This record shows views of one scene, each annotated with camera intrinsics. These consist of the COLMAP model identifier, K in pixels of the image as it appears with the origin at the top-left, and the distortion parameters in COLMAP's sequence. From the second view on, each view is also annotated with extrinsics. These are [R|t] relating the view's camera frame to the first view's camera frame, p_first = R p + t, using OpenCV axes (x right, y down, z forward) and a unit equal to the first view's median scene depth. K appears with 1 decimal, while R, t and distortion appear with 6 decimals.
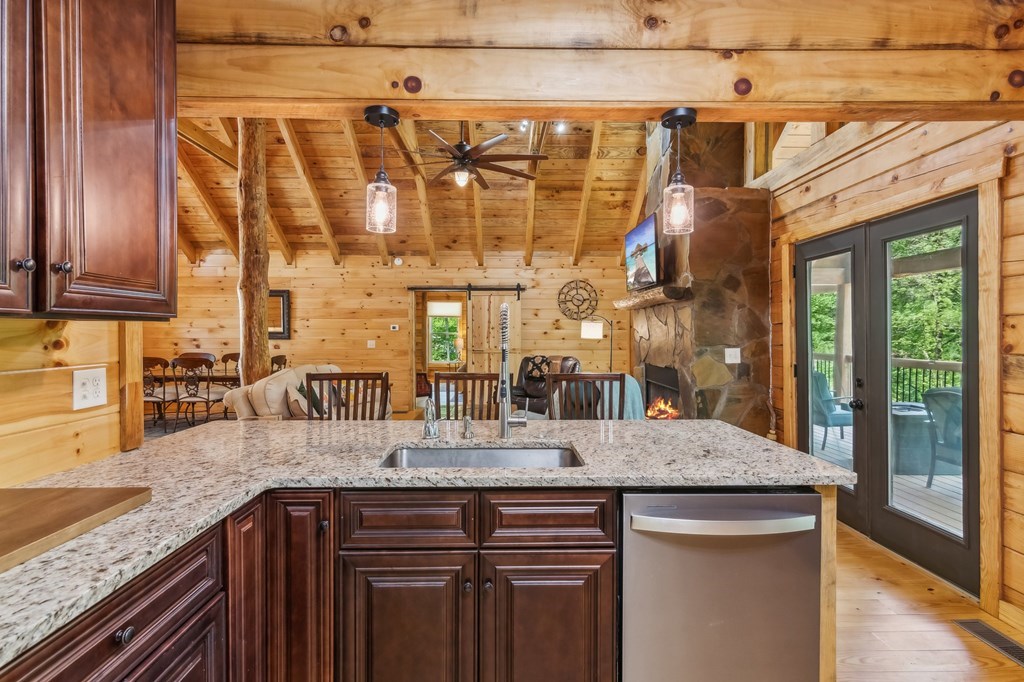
lens RADIAL K [[494.9, 0, 513.4], [0, 494.9, 340.7], [0, 0, 1]] dist [0.007701, 0.000310]
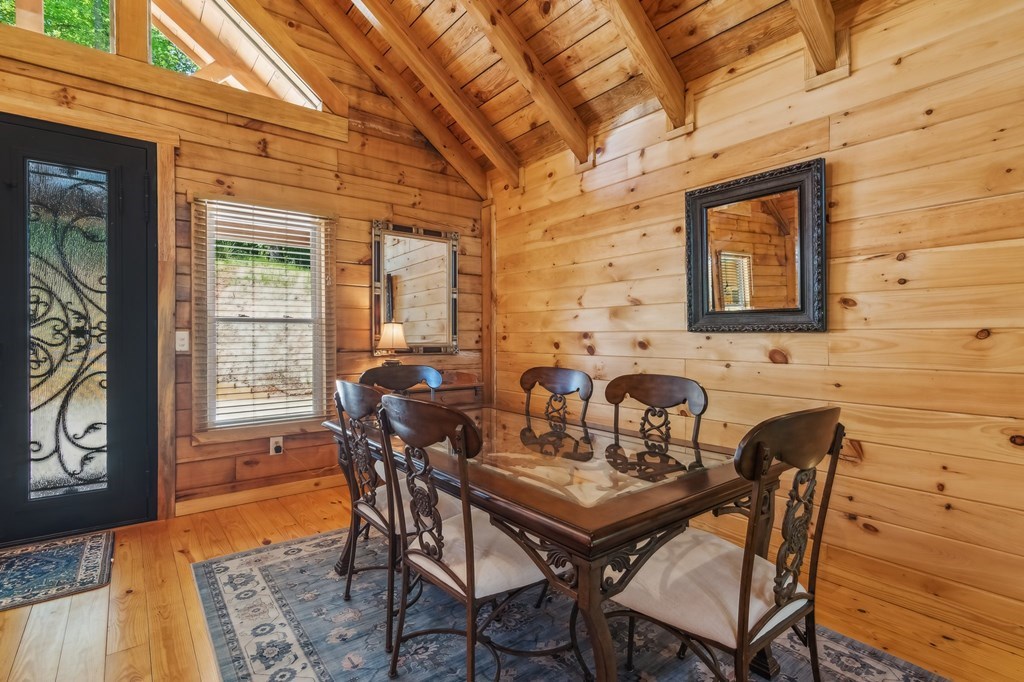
lens RADIAL K [[494.9, 0, 507.3], [0, 494.9, 342.0], [0, 0, 1]] dist [0.007701, 0.000310]
pose [[0.603248, 0.002583, -0.797550, -0.332640], [-0.008903, 0.999954, -0.003495, 0.006344], [0.797504, 0.009209, 0.603243, 0.678583]]
